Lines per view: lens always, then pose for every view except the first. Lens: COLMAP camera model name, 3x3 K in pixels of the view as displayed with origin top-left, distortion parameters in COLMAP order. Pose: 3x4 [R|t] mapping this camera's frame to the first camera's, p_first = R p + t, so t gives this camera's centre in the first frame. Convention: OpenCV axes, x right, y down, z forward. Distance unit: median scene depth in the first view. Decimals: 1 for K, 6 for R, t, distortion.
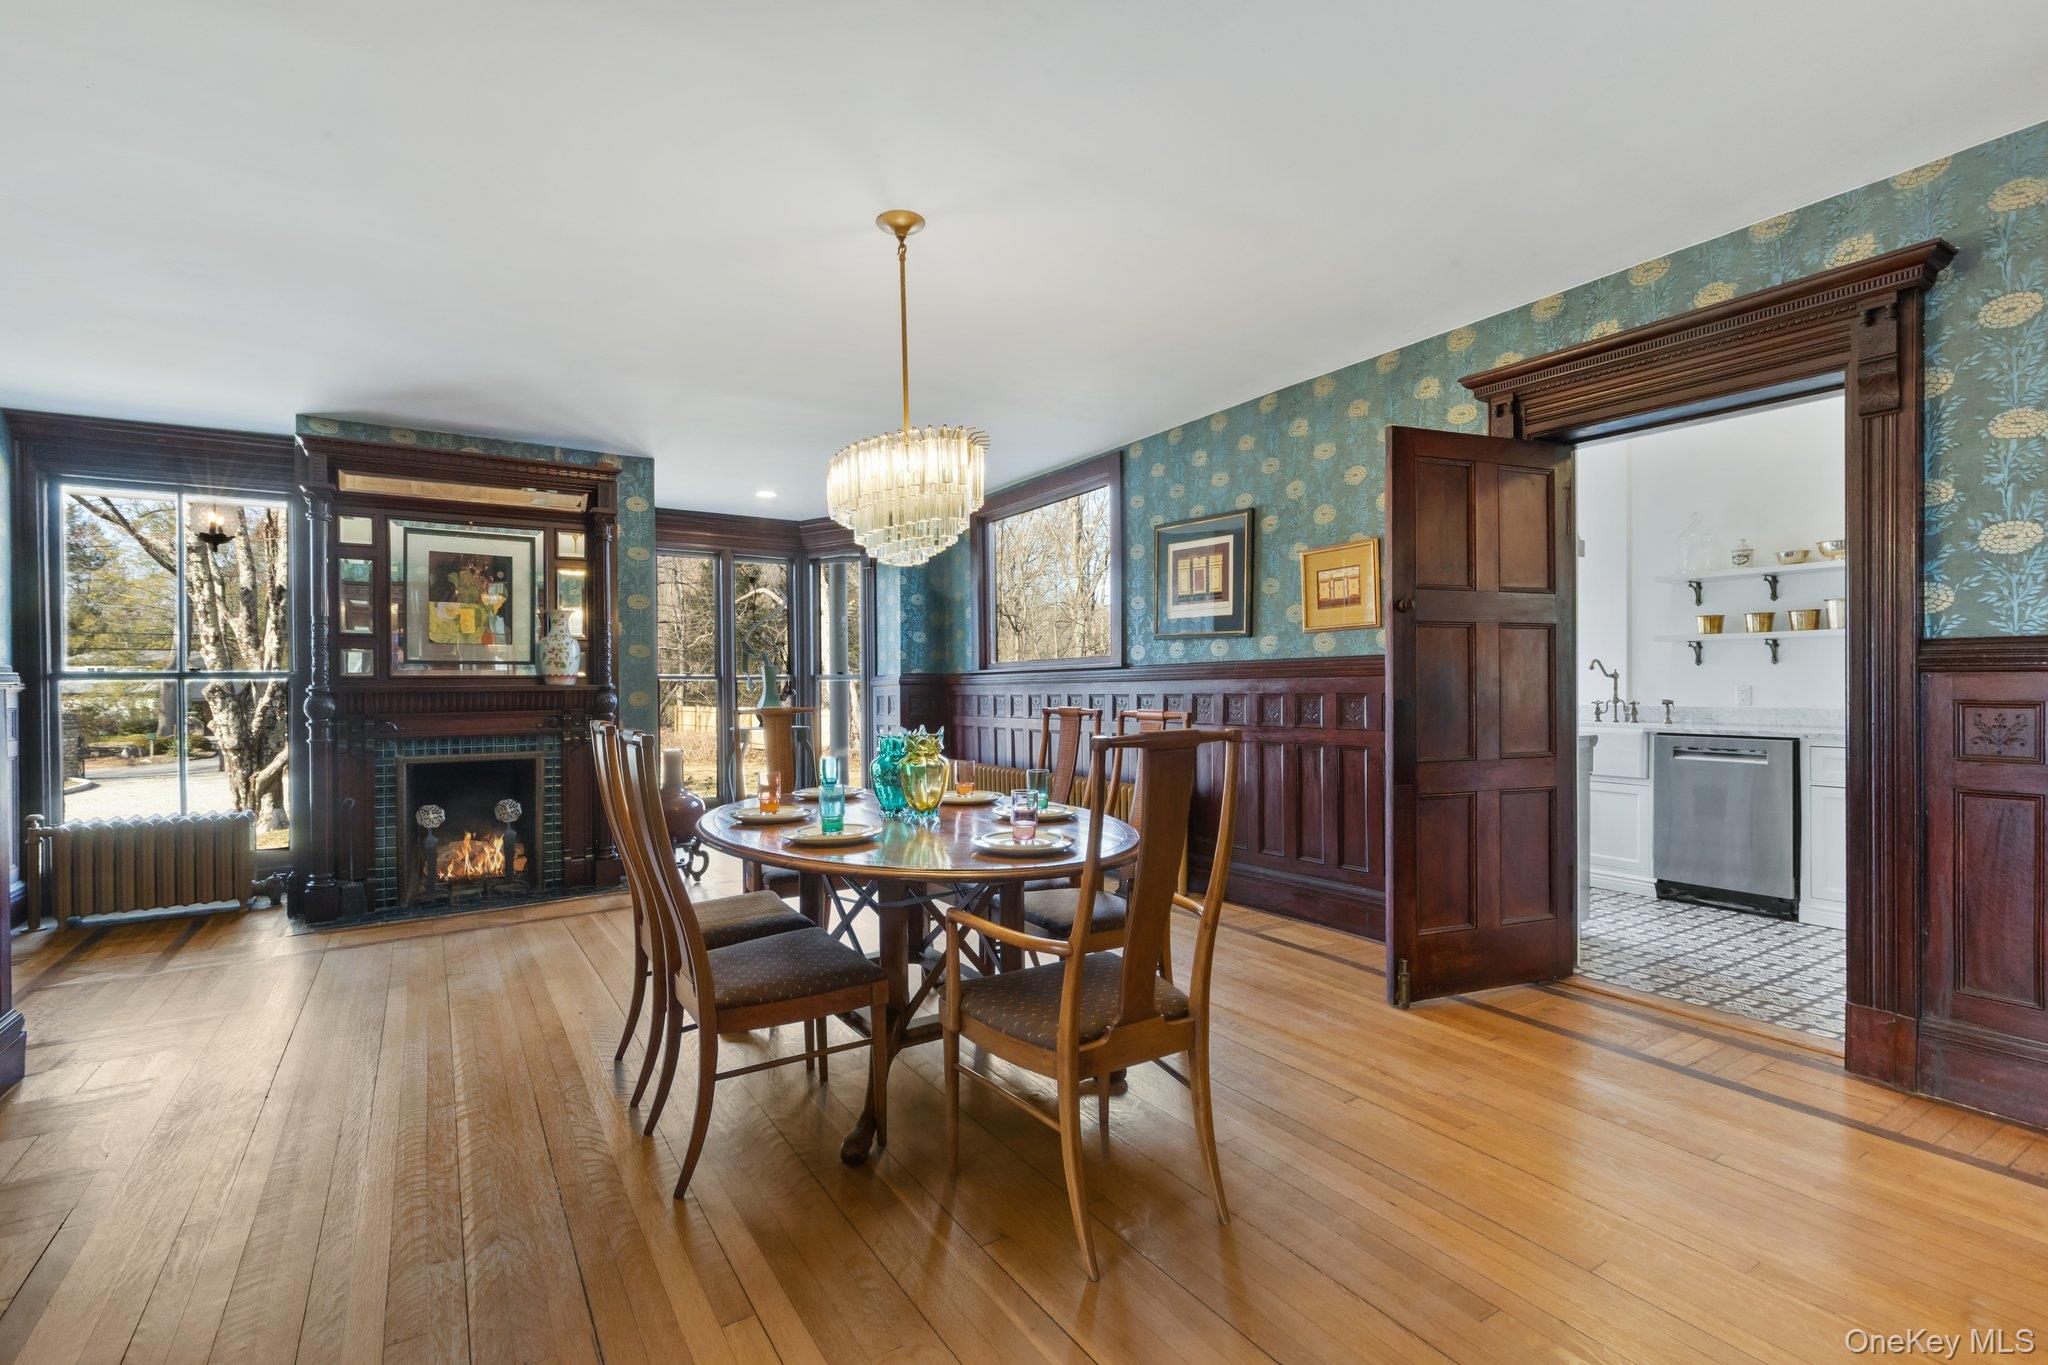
lens RADIAL K [[922.9, 0, 1007.0], [0, 922.9, 680.8], [0, 0, 1]] dist [-0.002192, -0.000966]
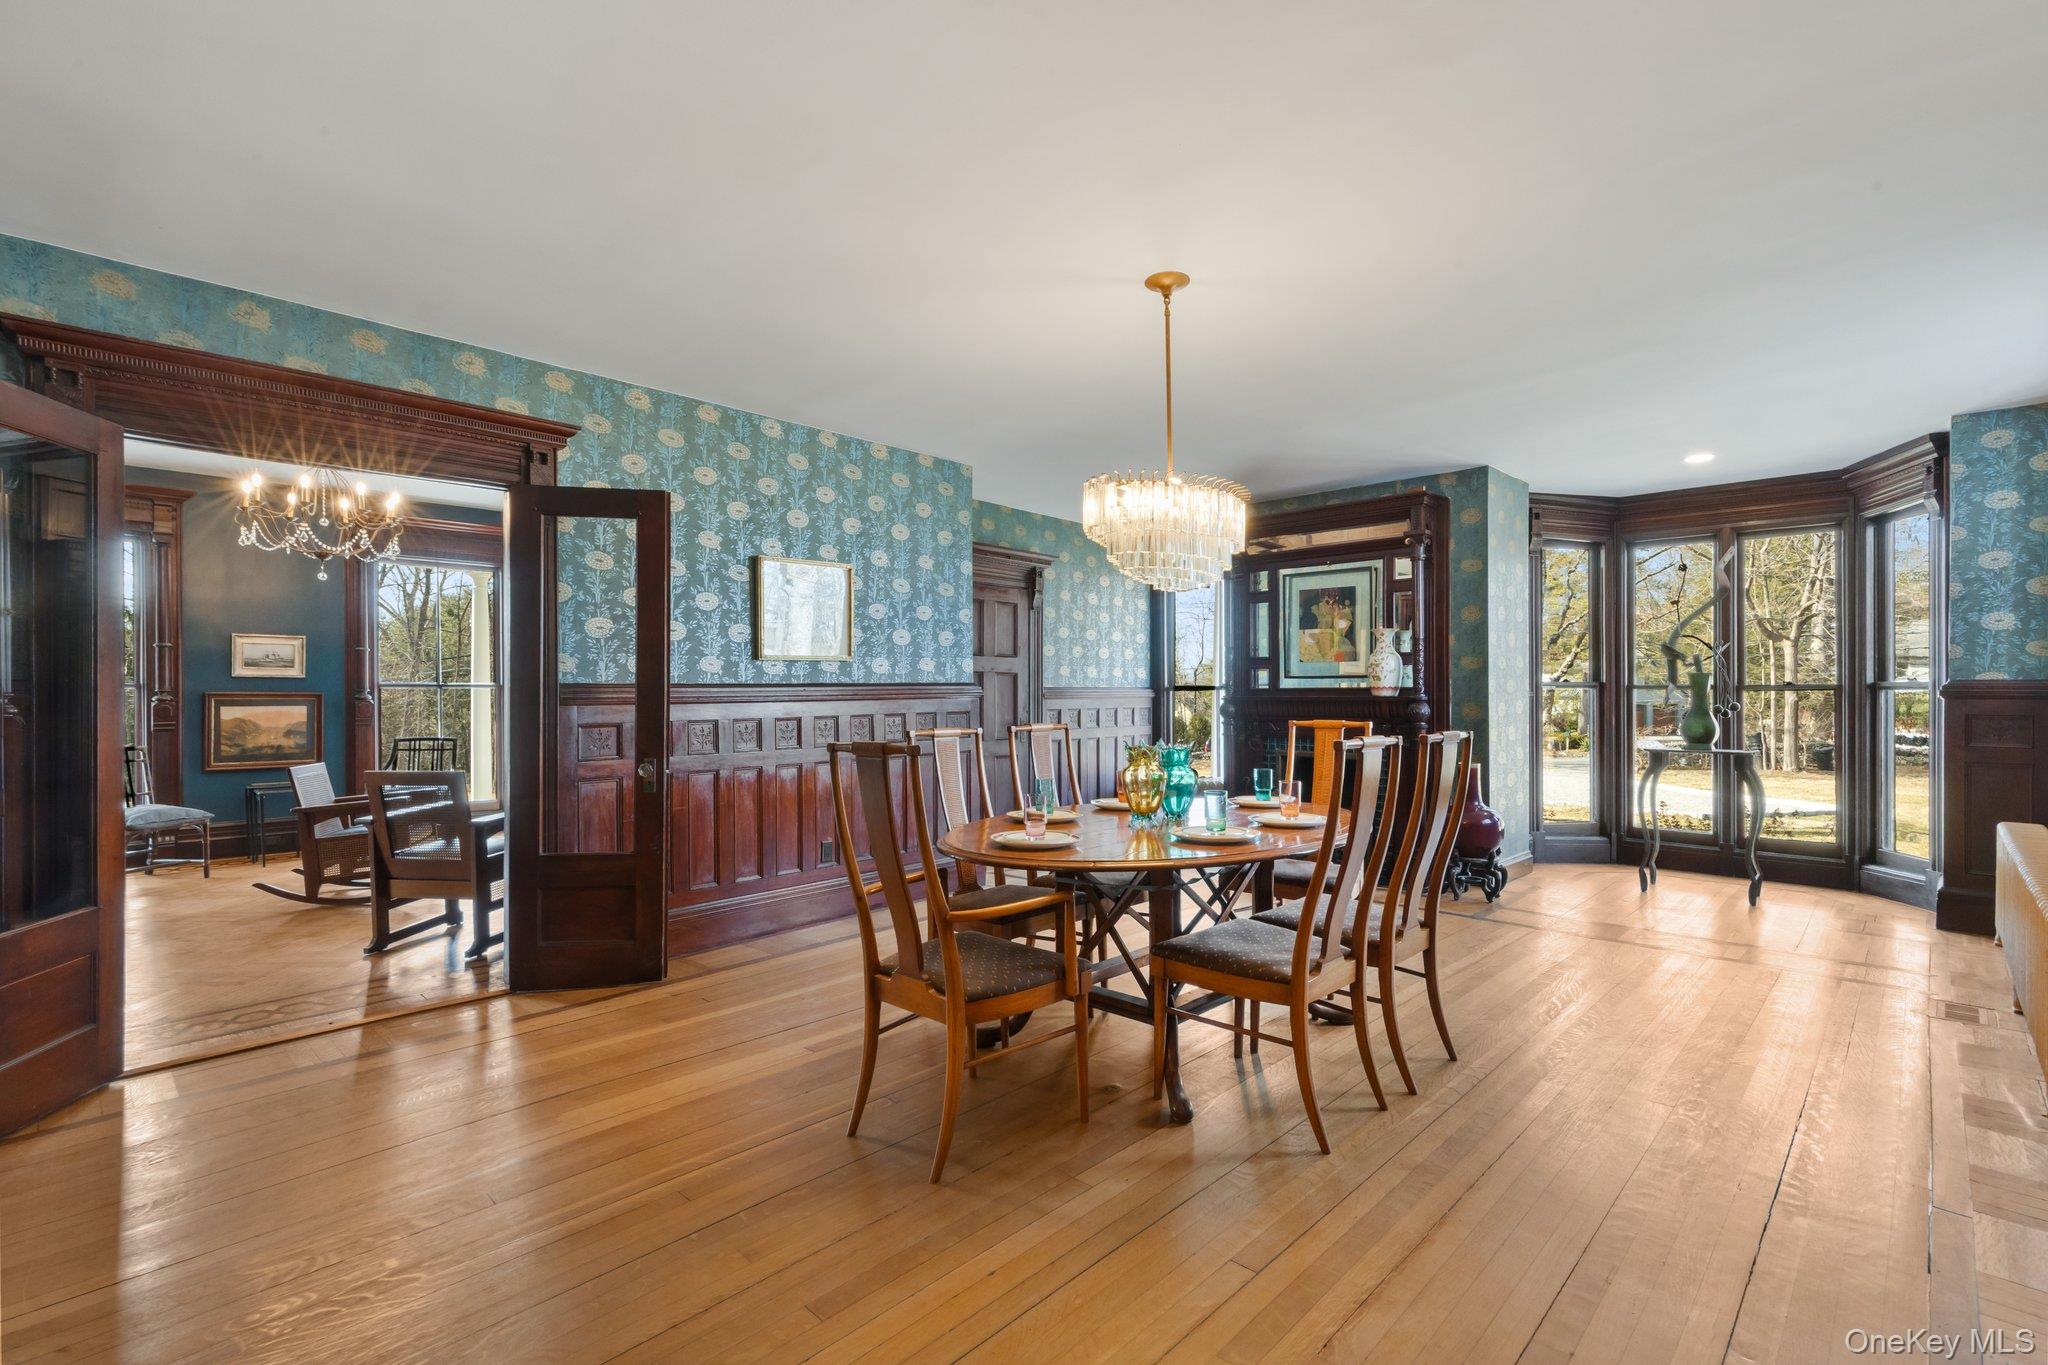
lens RADIAL K [[922.9, 0, 1012.8], [0, 922.9, 695.1], [0, 0, 1]] dist [-0.002192, -0.000966]
pose [[0.225668, 0.005739, -0.974187, 0.507535], [0.004291, 0.999967, 0.006884, -0.006282], [0.974195, -0.005734, 0.225636, 0.313215]]
